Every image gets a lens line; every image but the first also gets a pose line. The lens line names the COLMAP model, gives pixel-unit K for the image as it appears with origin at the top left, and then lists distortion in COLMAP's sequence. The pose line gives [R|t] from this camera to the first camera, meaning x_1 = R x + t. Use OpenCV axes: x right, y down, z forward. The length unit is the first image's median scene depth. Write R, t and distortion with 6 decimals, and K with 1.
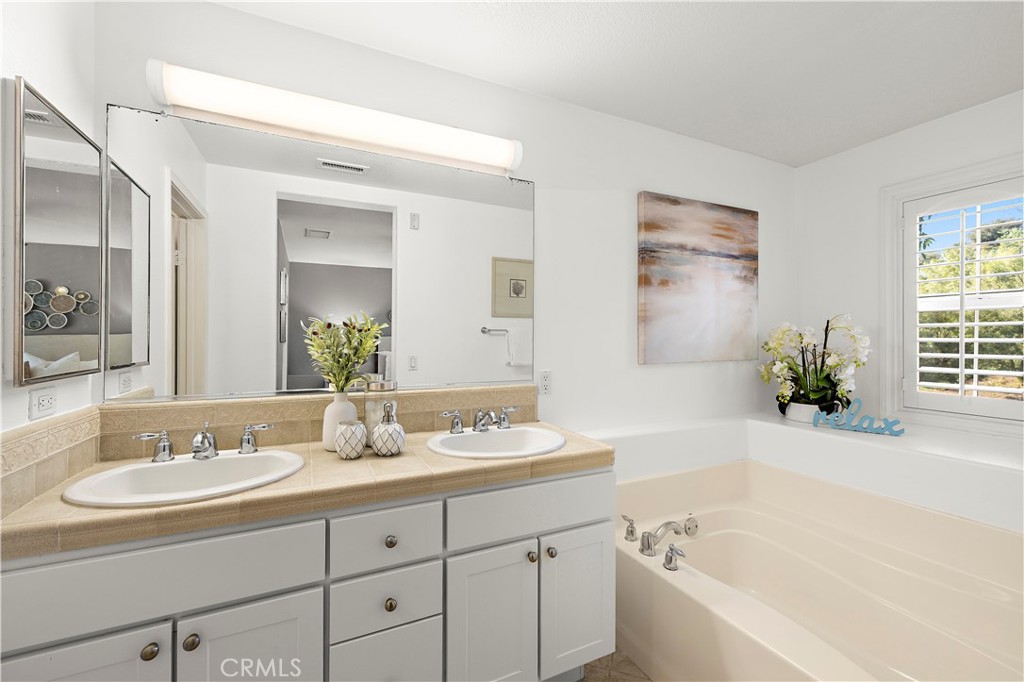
lens RADIAL K [[430.6, 0, 512.5], [0, 430.6, 334.2], [0, 0, 1]] dist [-0.000810, 0.000042]
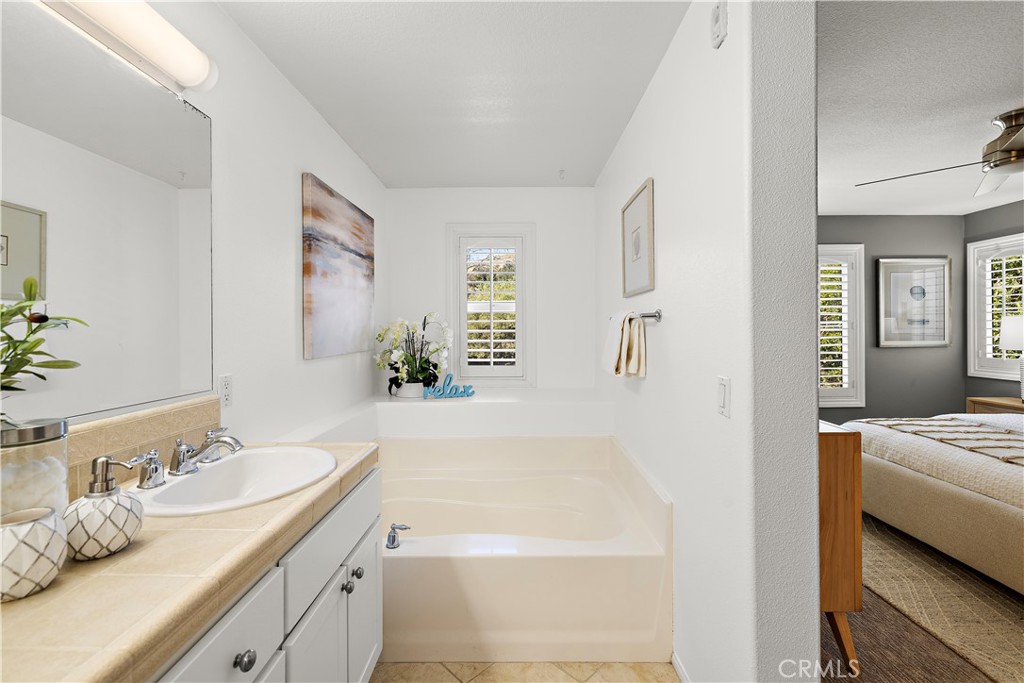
lens RADIAL K [[430.6, 0, 512.5], [0, 430.6, 334.7], [0, 0, 1]] dist [-0.000810, 0.000042]
pose [[0.452230, -0.015088, 0.891774, -0.322360], [-0.000918, 0.999849, 0.017382, -0.000768], [-0.891901, -0.008679, 0.452148, 0.184953]]
